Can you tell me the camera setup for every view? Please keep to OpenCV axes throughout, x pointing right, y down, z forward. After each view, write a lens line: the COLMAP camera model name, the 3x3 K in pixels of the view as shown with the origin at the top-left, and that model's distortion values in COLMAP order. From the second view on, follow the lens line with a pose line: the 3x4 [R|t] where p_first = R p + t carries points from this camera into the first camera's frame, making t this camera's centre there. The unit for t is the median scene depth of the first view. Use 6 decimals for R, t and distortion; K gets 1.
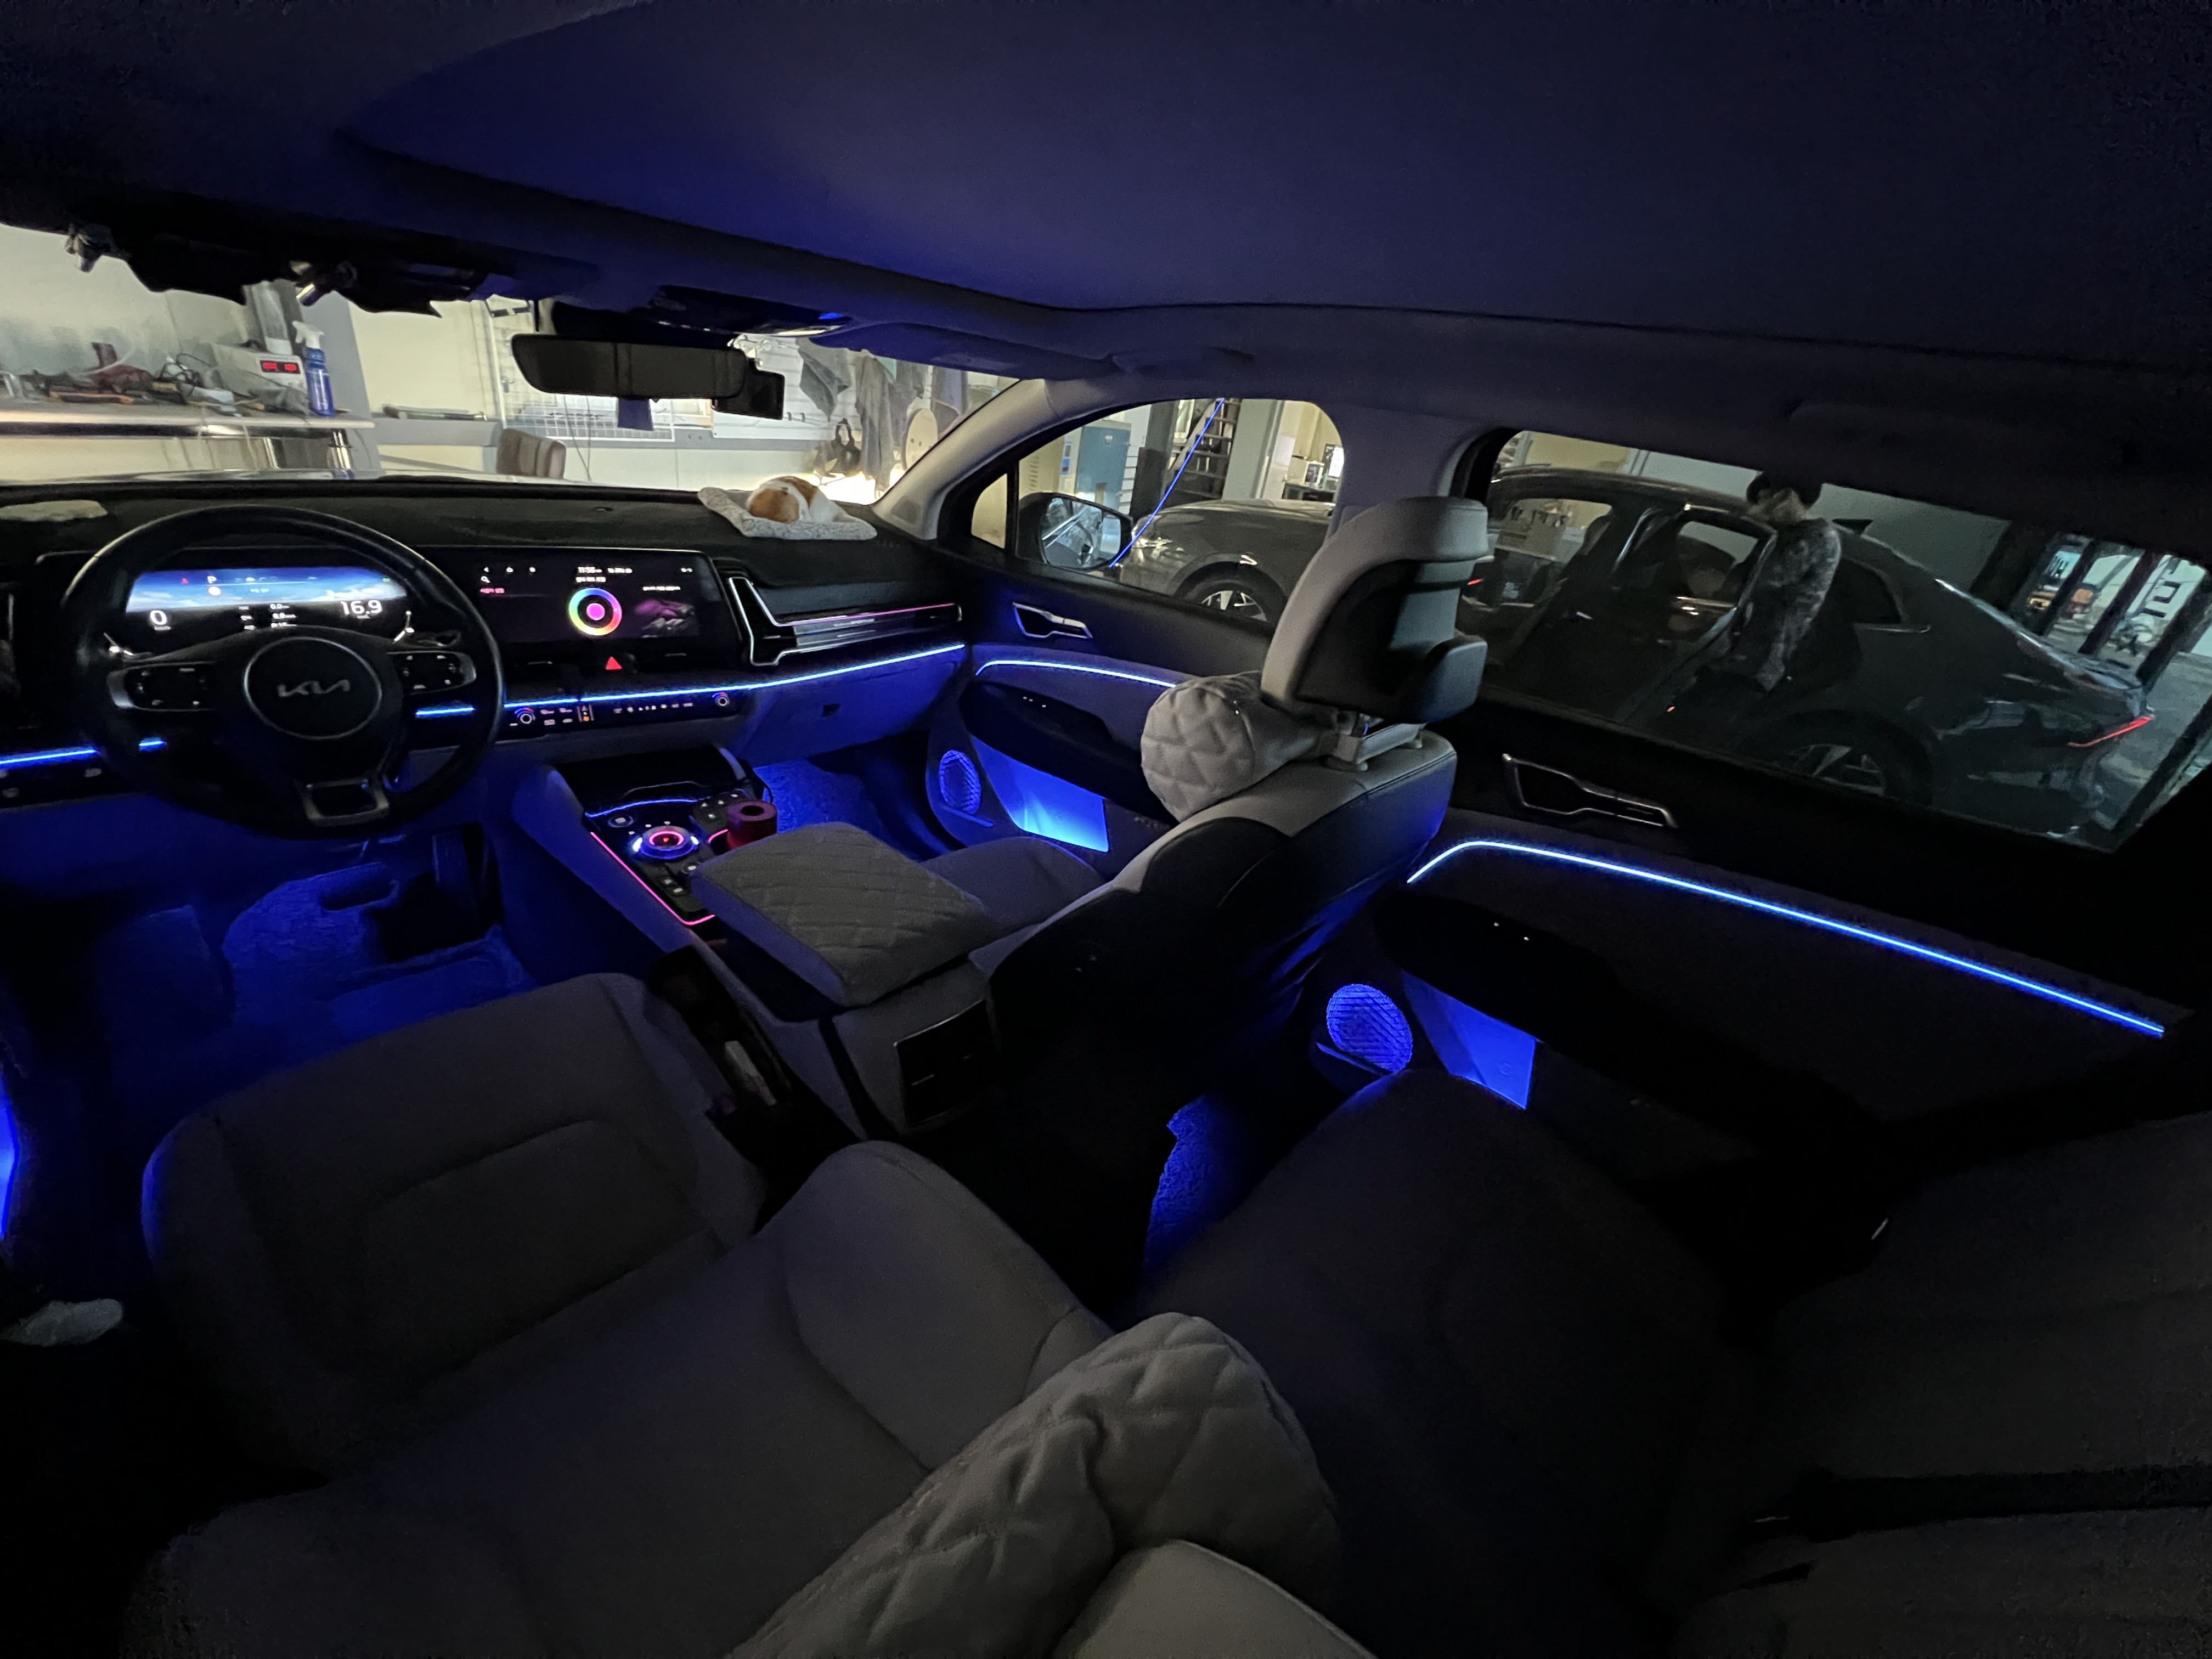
lens RADIAL K [[887.9, 0, 1104.3], [0, 887.9, 835.6], [0, 0, 1]] dist [-0.001218, -0.000079]
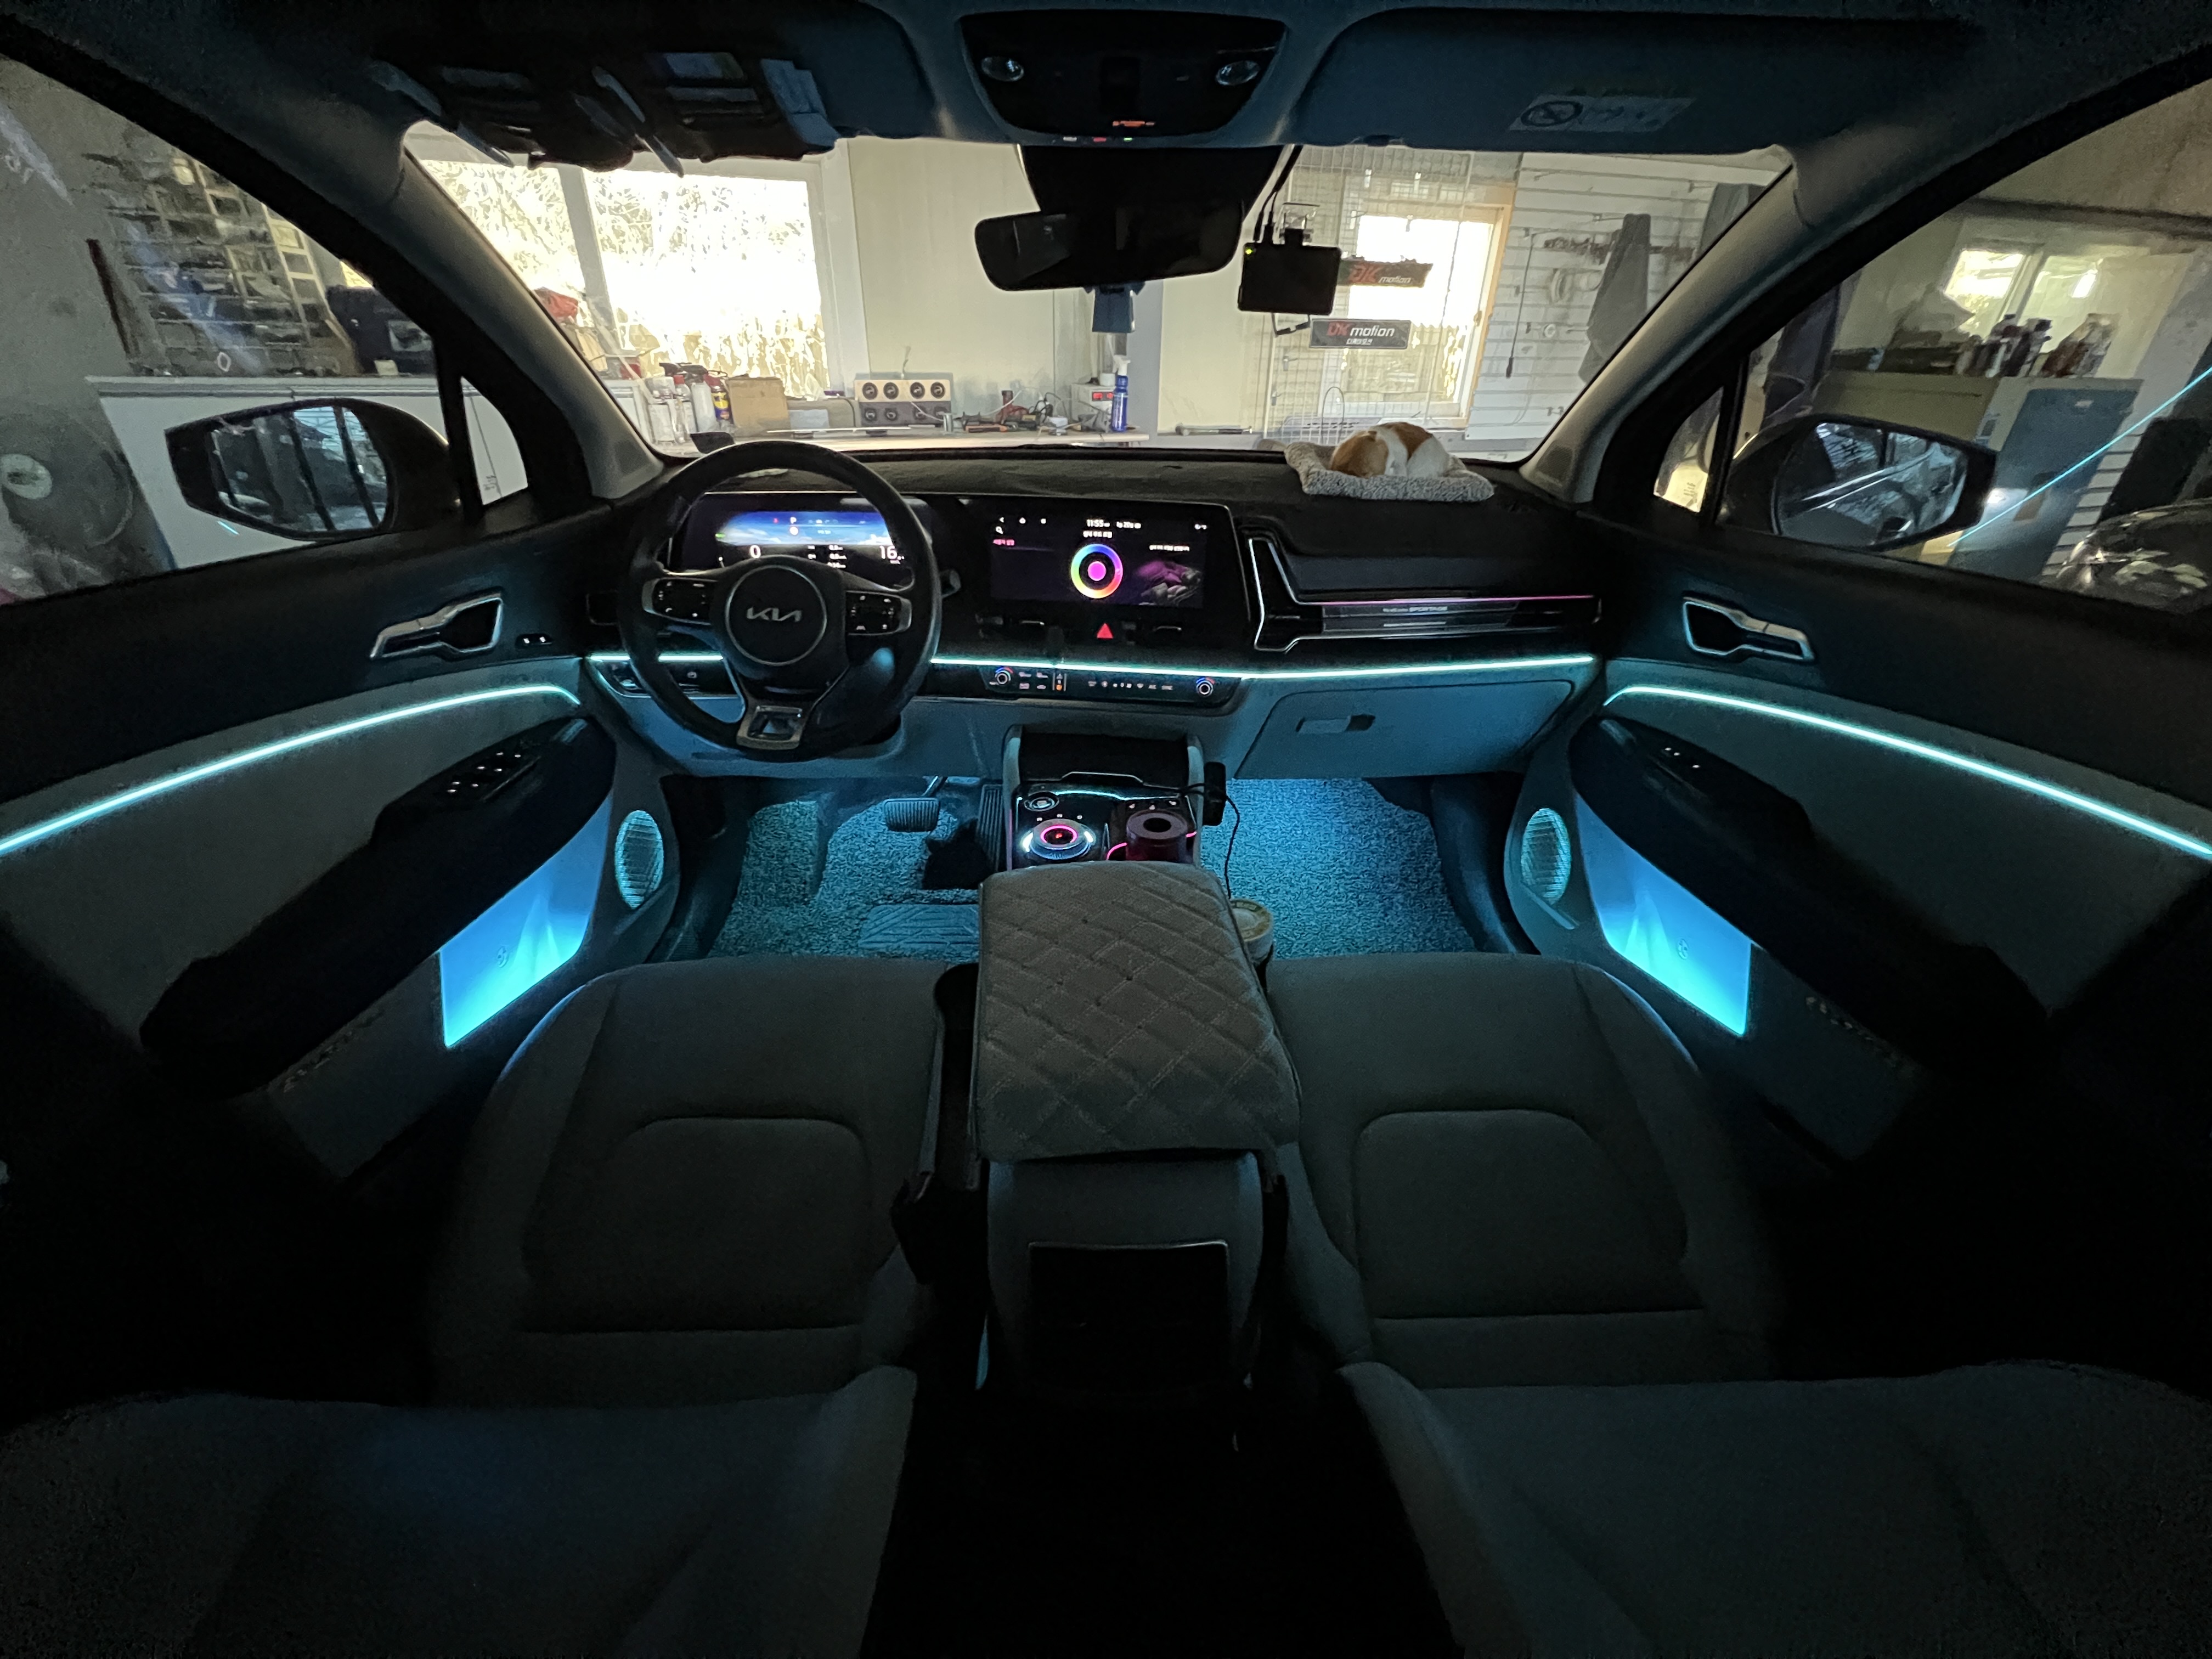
lens RADIAL K [[887.3, 0, 1104.3], [0, 887.3, 835.6], [0, 0, 1]] dist [-0.000908, -0.000048]
pose [[0.698391, 0.224611, -0.679559, 0.093377], [-0.241863, 0.967689, 0.071279, -0.059305], [0.673612, 0.114580, 0.730150, 0.376064]]
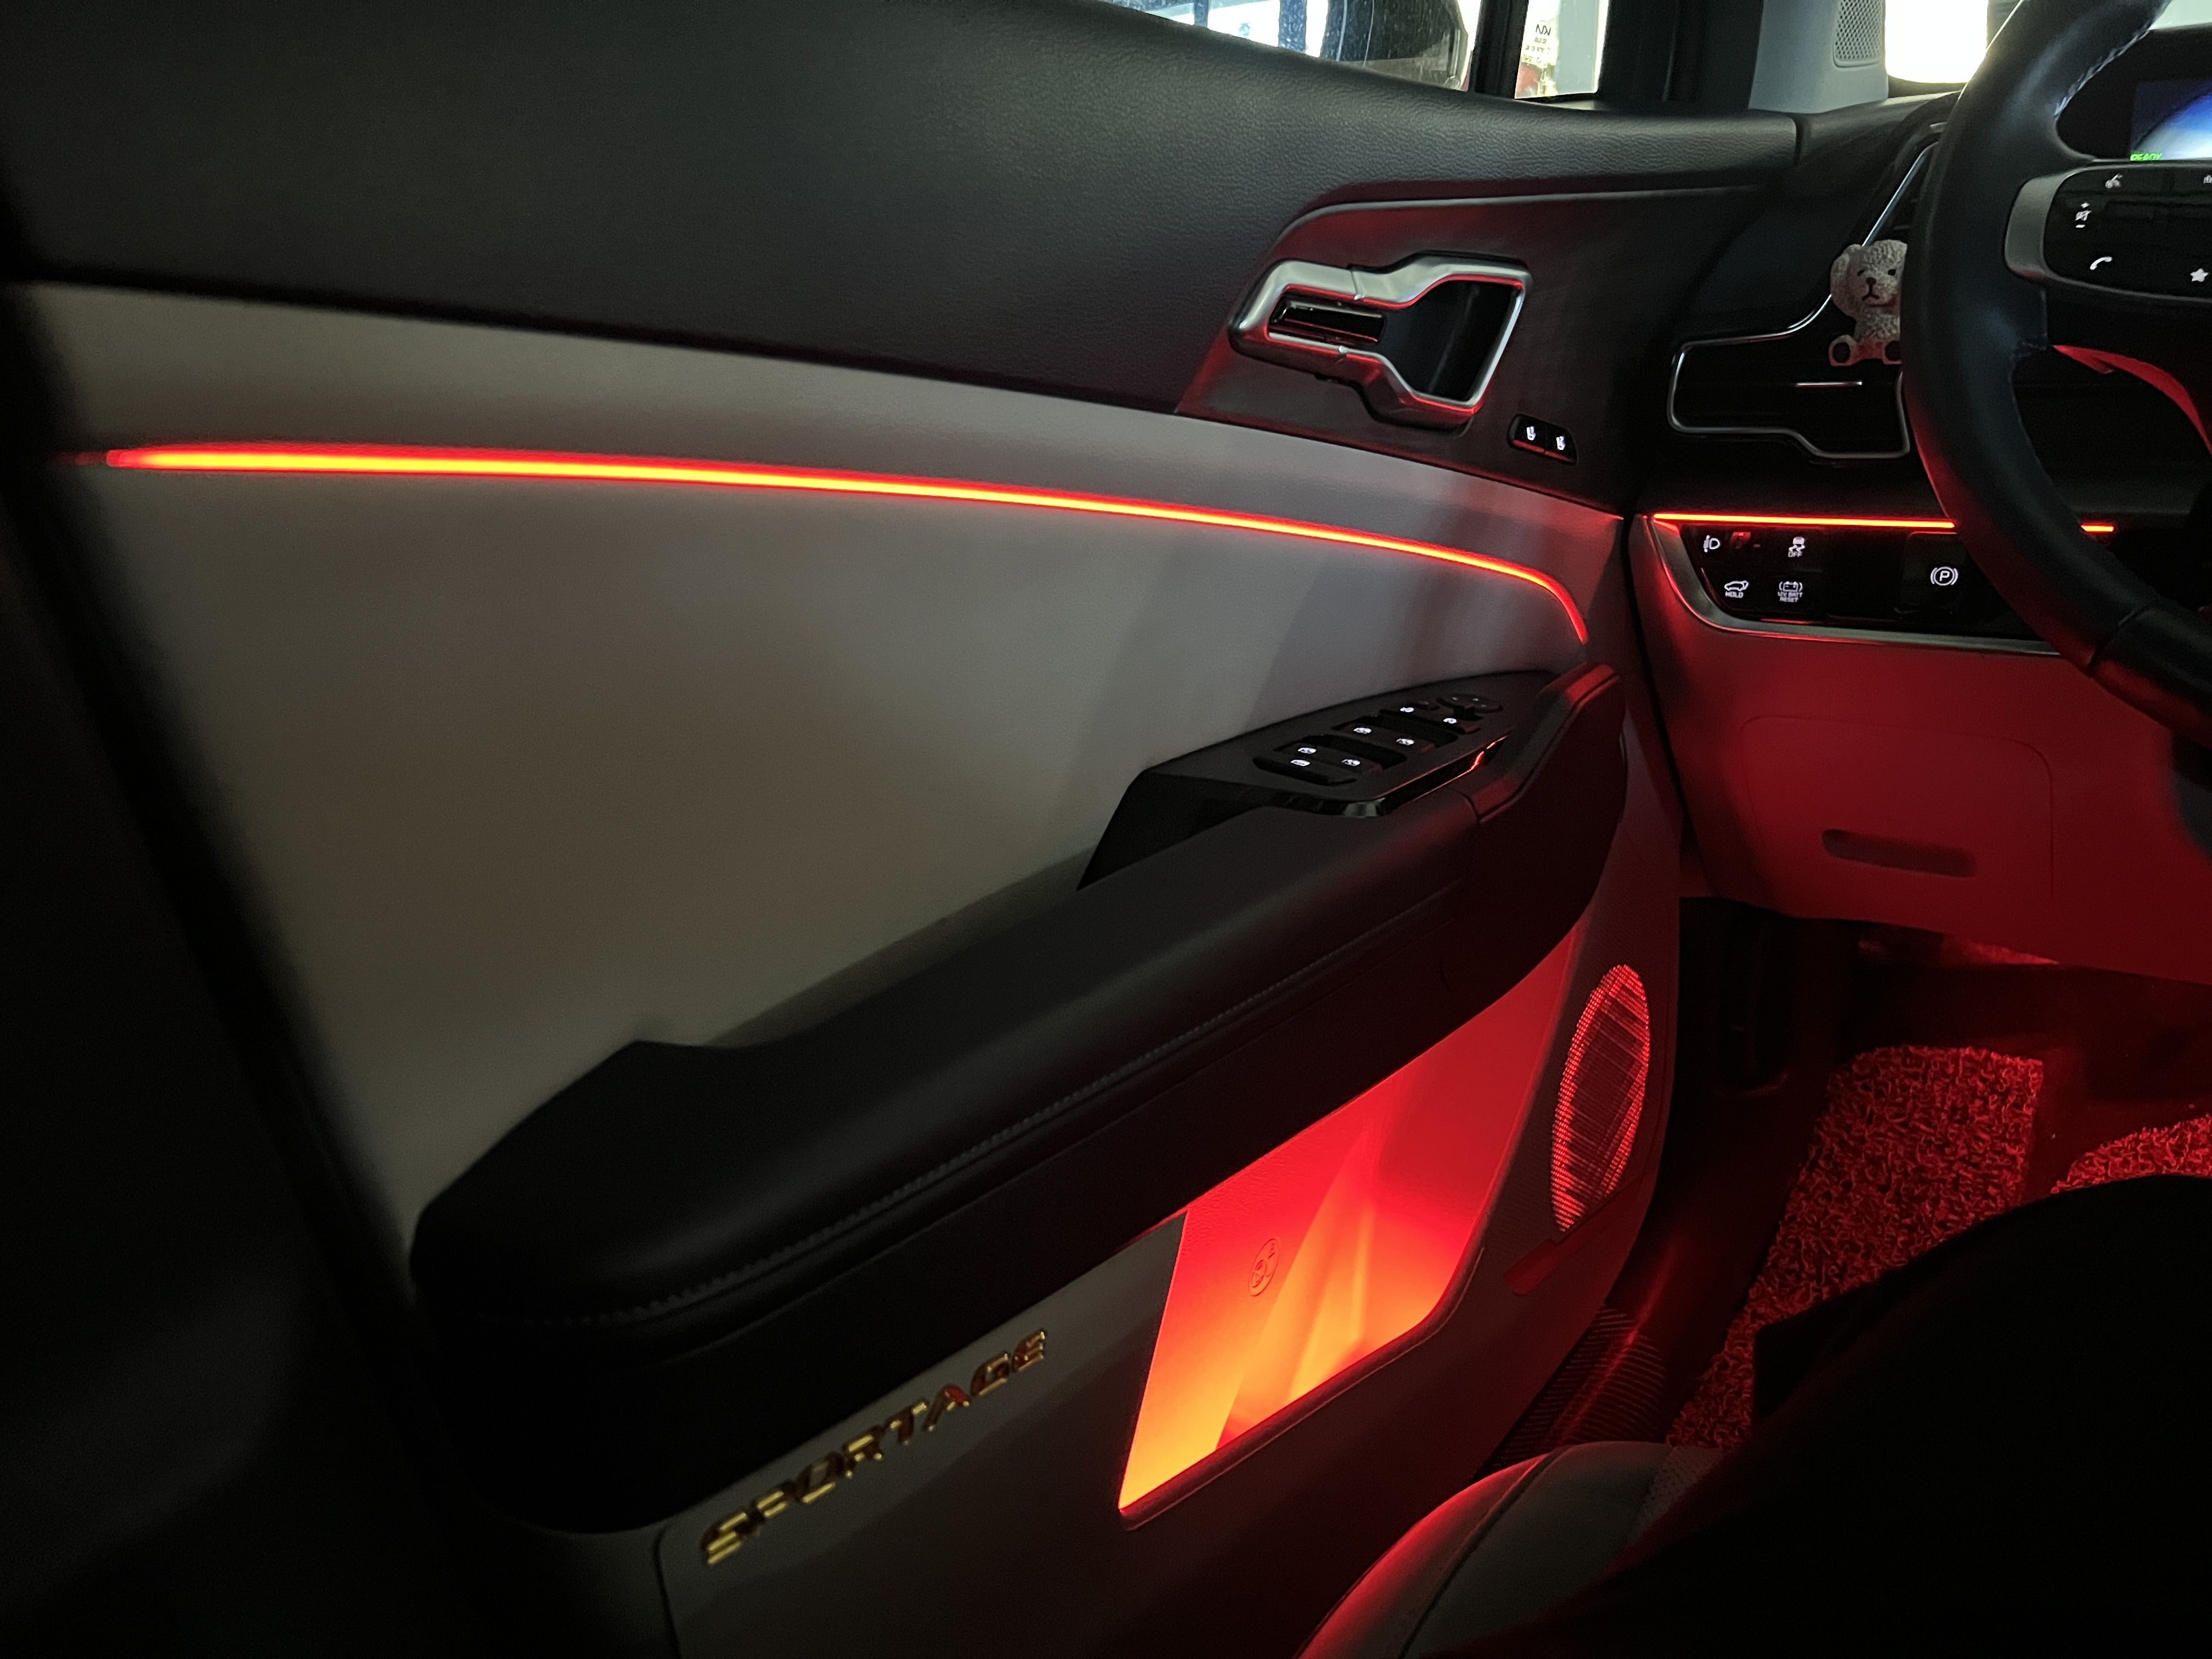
lens RADIAL K [[1682.4, 0, 1105.2], [0, 1682.4, 836.8], [0, 0, 1]] dist [0.048385, -0.062277]
pose [[0.117844, 0.153366, -0.981118, -0.306843], [-0.397150, 0.912825, 0.094988, 0.079237], [0.910156, 0.378457, 0.168480, 0.418229]]
